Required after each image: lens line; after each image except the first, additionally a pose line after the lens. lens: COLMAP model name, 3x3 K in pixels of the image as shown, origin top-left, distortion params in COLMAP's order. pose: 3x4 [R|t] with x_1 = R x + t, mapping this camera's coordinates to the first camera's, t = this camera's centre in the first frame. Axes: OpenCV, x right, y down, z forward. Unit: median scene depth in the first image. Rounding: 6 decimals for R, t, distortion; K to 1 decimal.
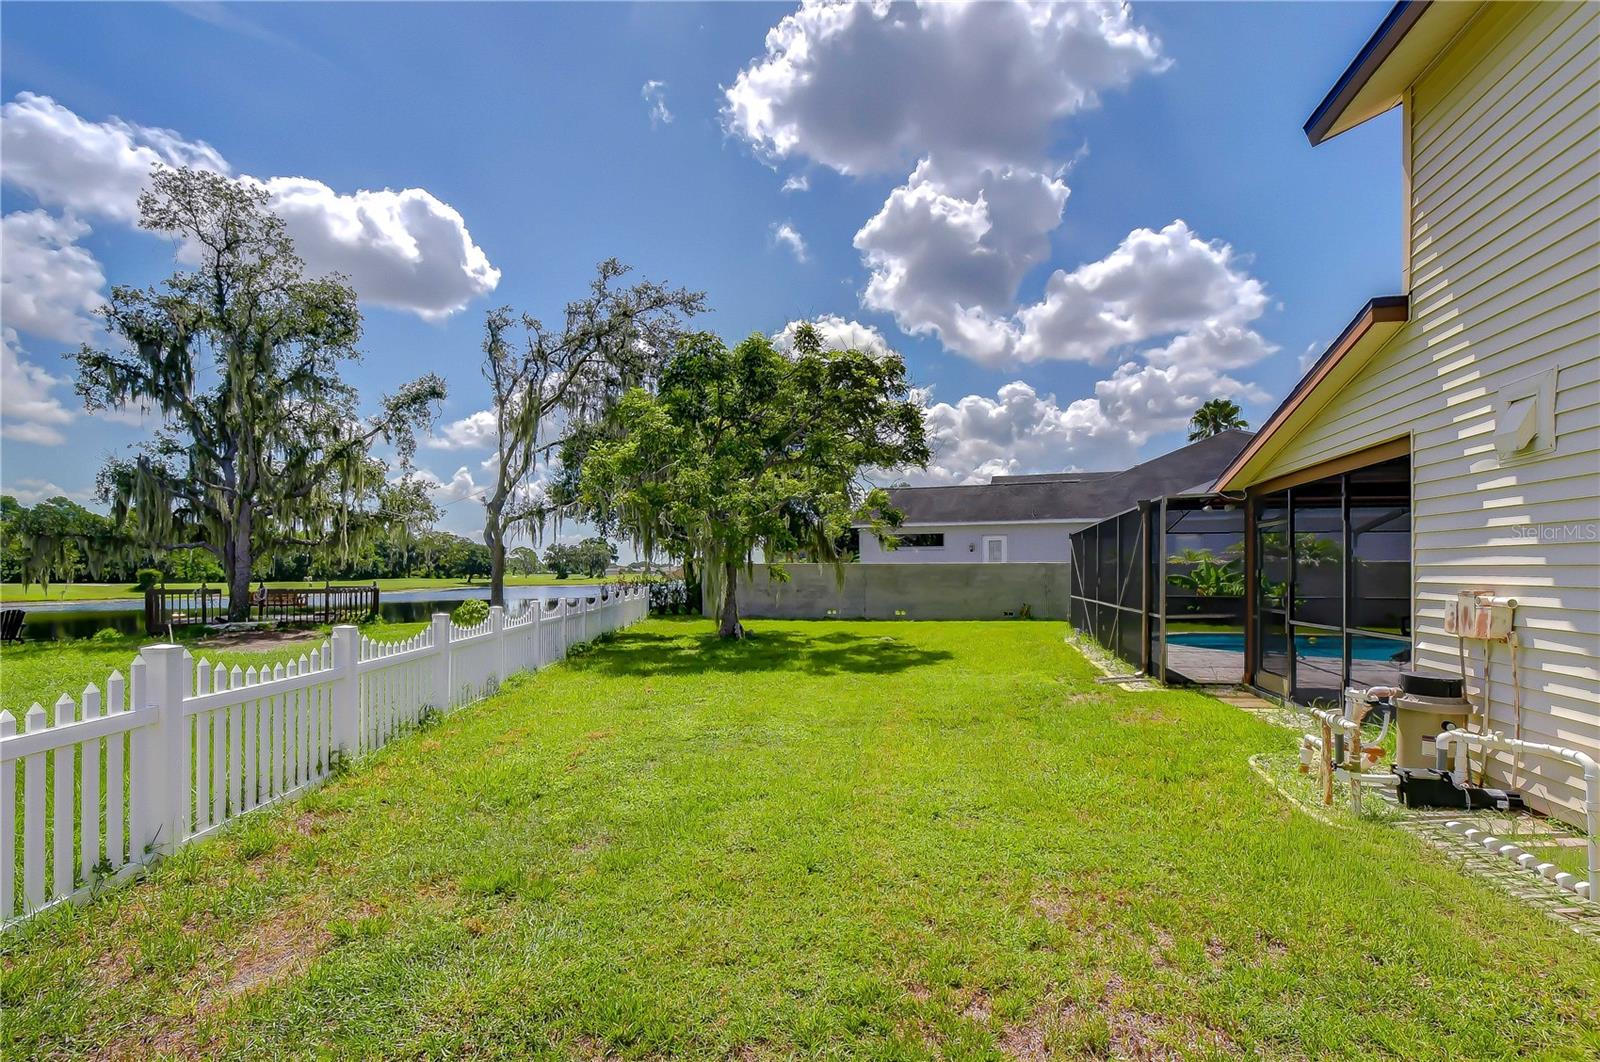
lens RADIAL K [[741.0, 0, 798.7], [0, 741.0, 542.7], [0, 0, 1]] dist [0.000823, 0.000056]
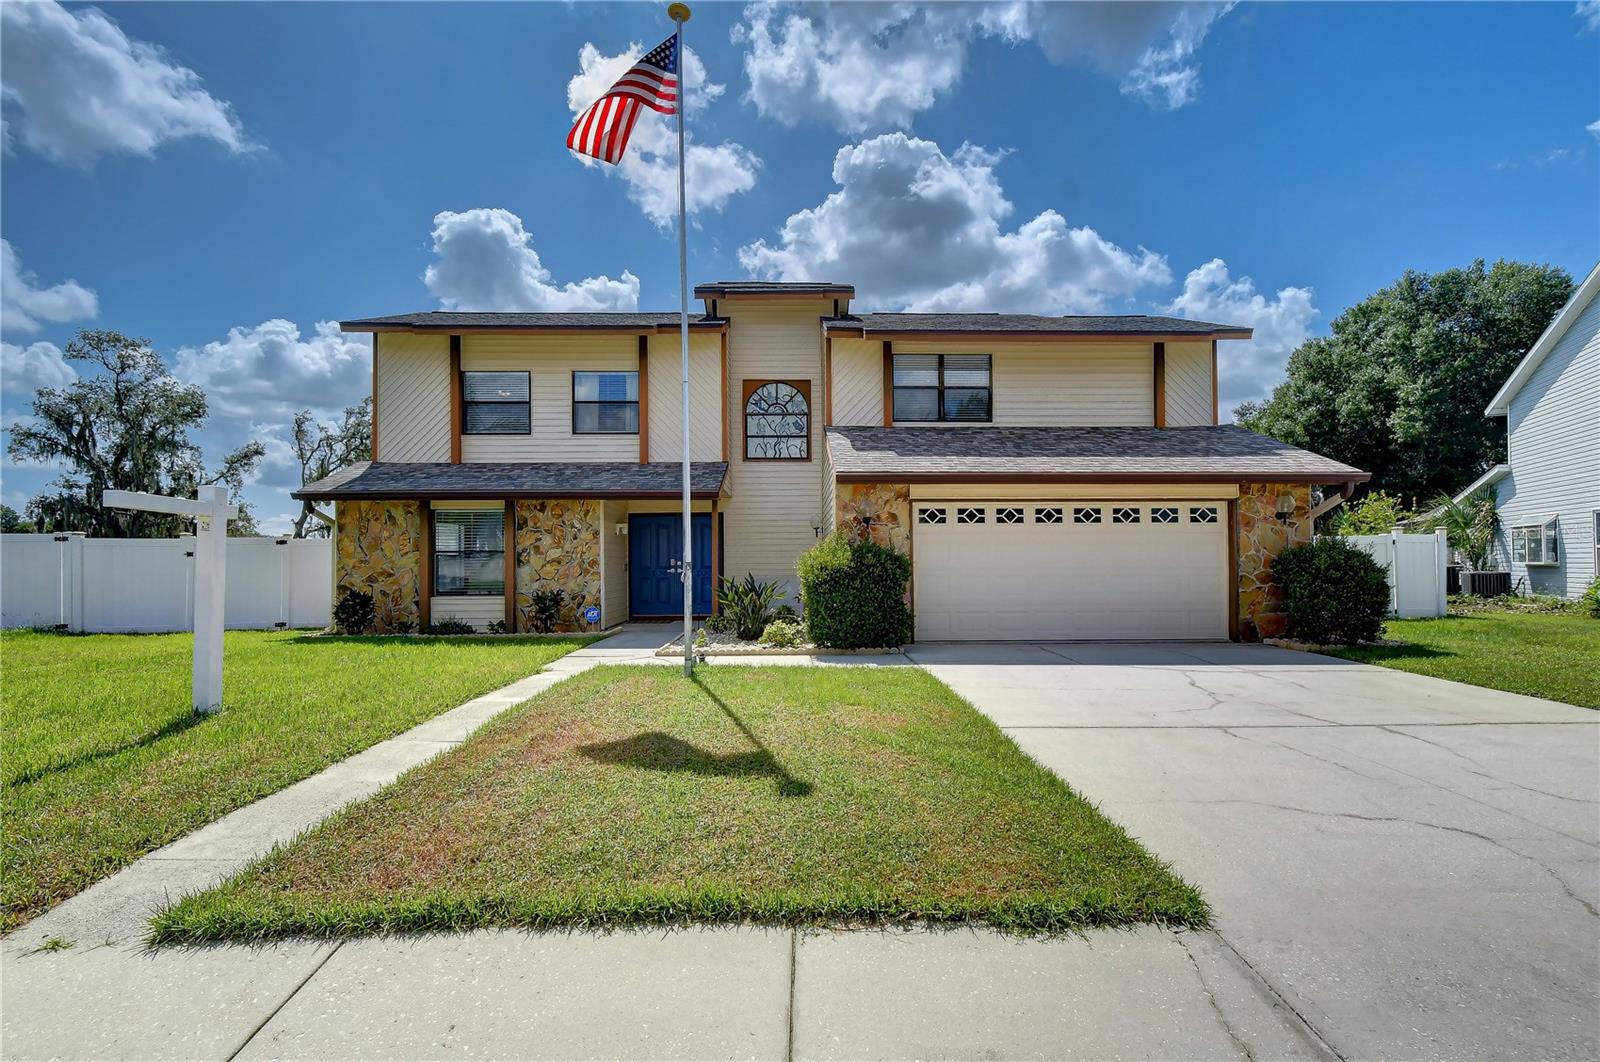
lens RADIAL K [[741.0, 0, 798.7], [0, 741.0, 542.7], [0, 0, 1]] dist [0.000823, 0.000056]
pose [[0.977604, 0.000629, 0.210452, 0.365303], [-0.001805, 0.999984, 0.005396, -0.016341], [-0.210445, -0.005655, 0.977589, -0.938547]]
